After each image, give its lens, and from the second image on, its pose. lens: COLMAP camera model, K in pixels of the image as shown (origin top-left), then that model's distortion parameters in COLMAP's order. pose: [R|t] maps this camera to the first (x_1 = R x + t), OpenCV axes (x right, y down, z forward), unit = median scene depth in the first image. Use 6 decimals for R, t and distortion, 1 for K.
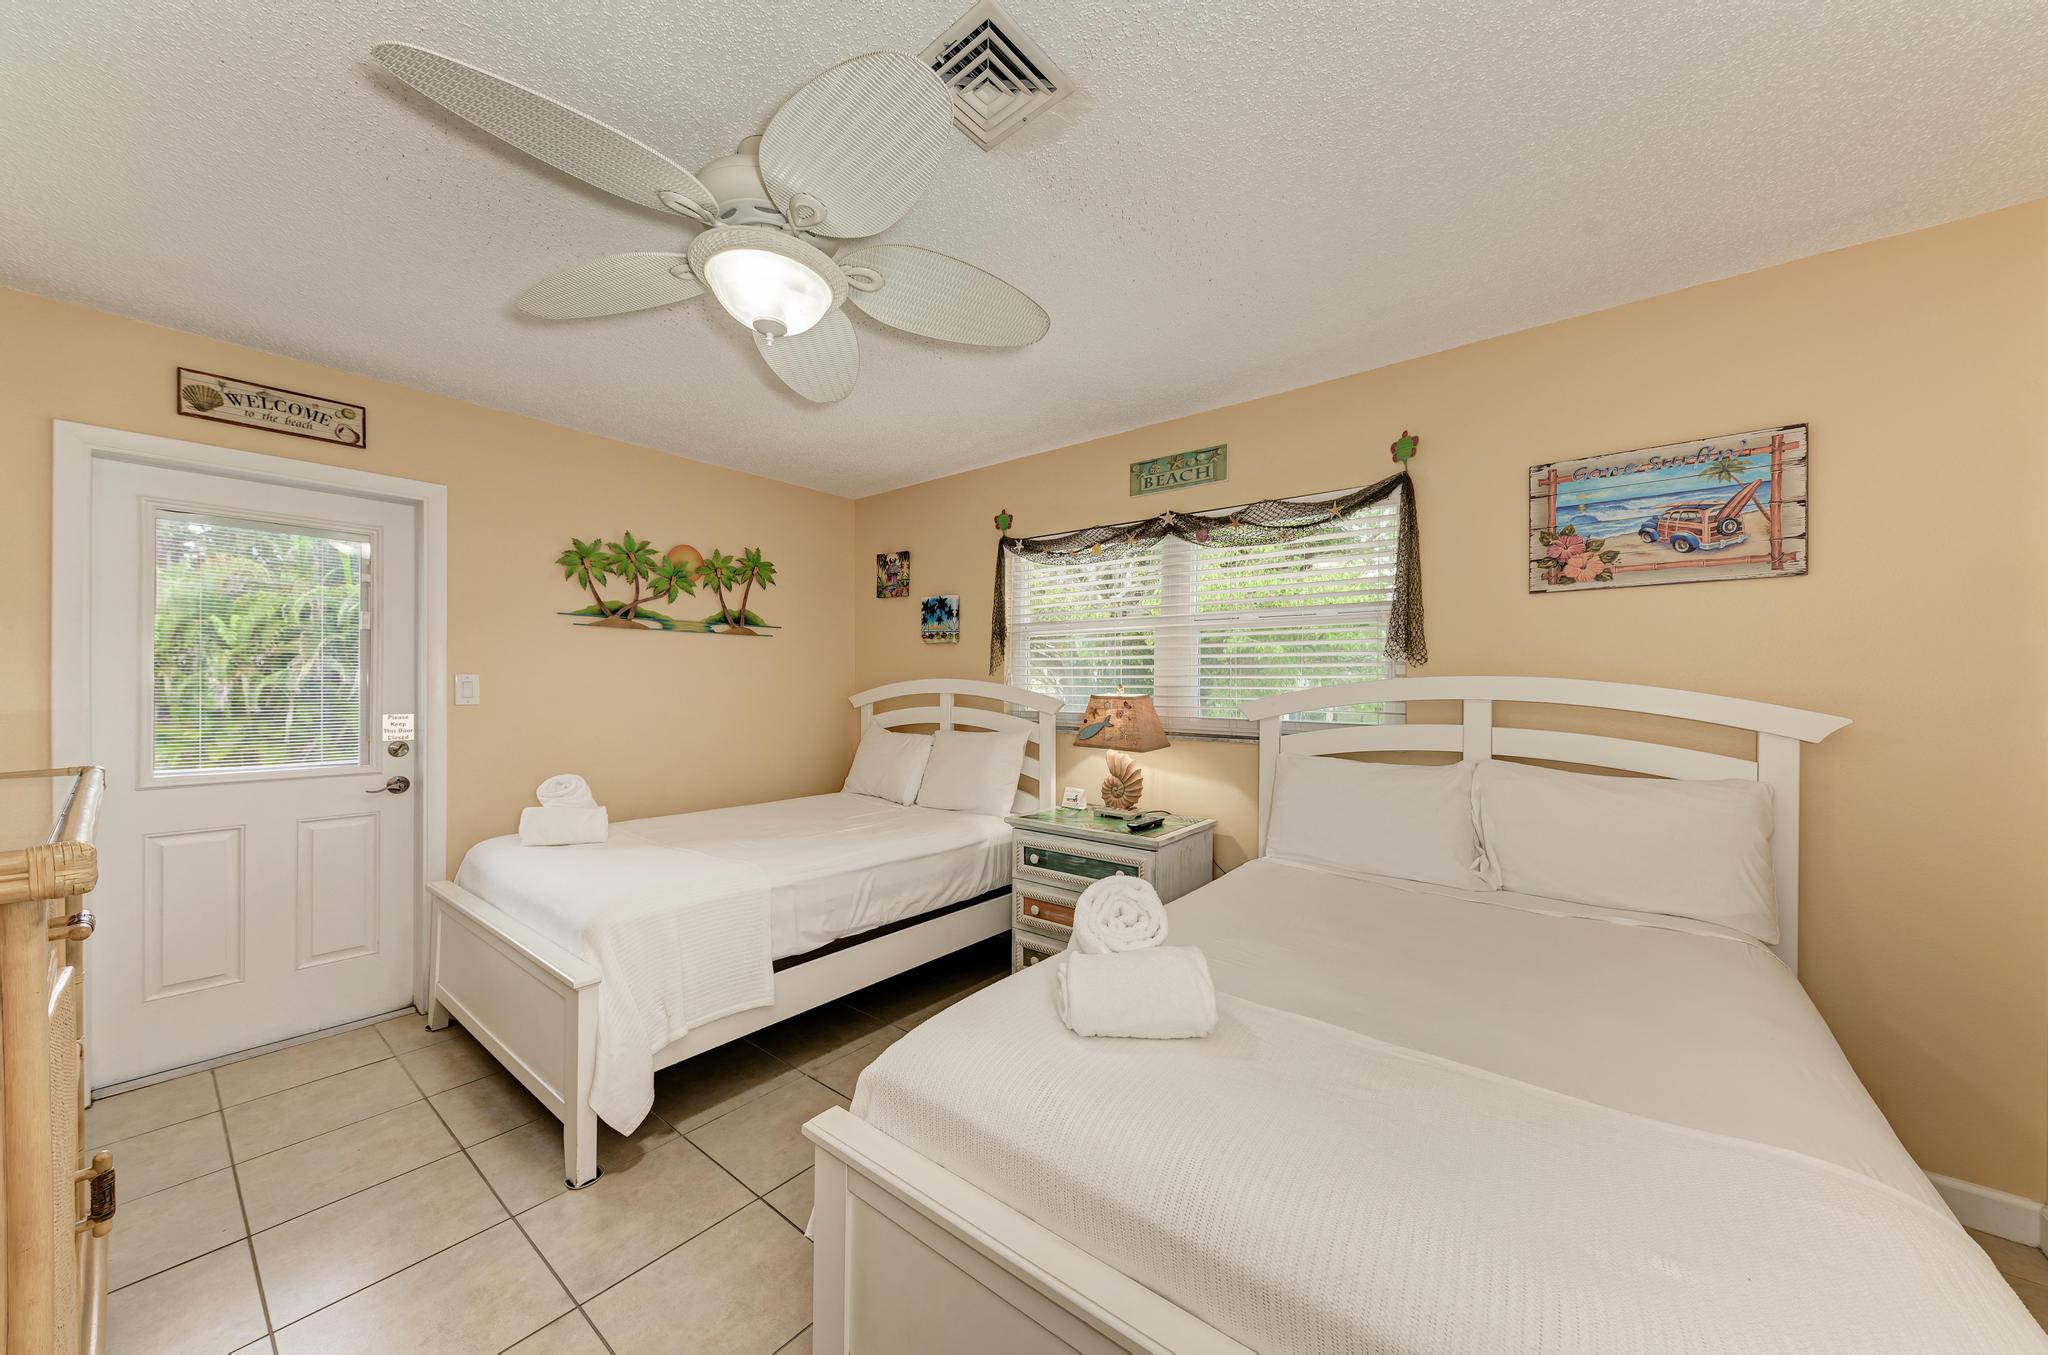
lens RADIAL K [[733.5, 0, 1028.1], [0, 733.5, 685.1], [0, 0, 1]] dist [0.011925, -0.004110]
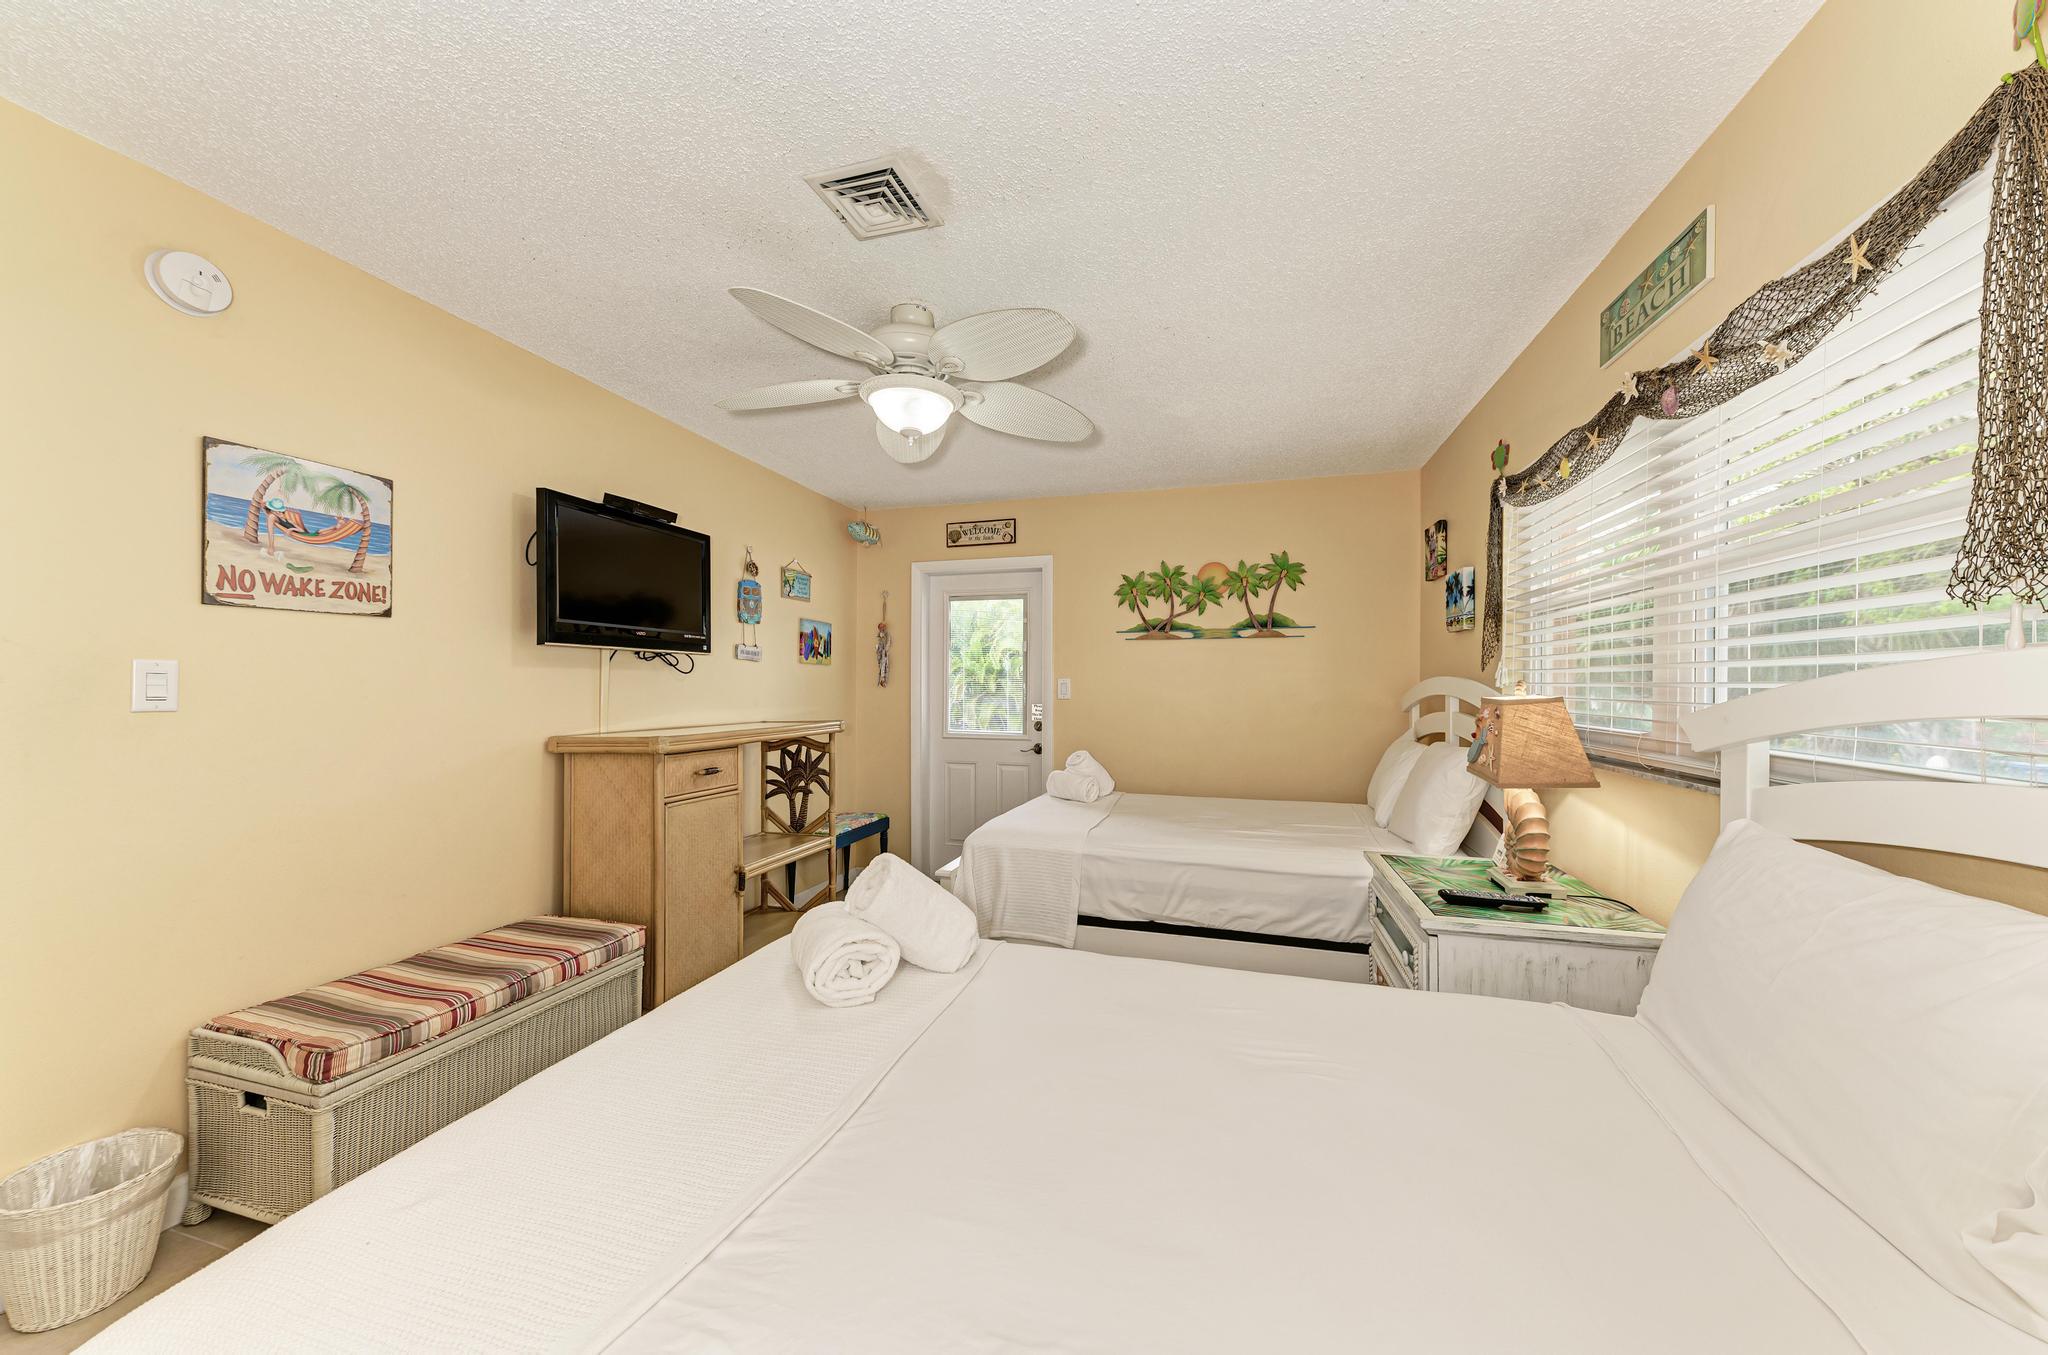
lens RADIAL K [[733.5, 0, 1019.6], [0, 733.5, 682.8], [0, 0, 1]] dist [0.011925, -0.004110]
pose [[0.366392, -0.007238, -0.930433, 0.496743], [-0.000812, 0.999967, -0.008099, 0.005213], [0.930460, 0.003723, 0.366374, 0.318262]]
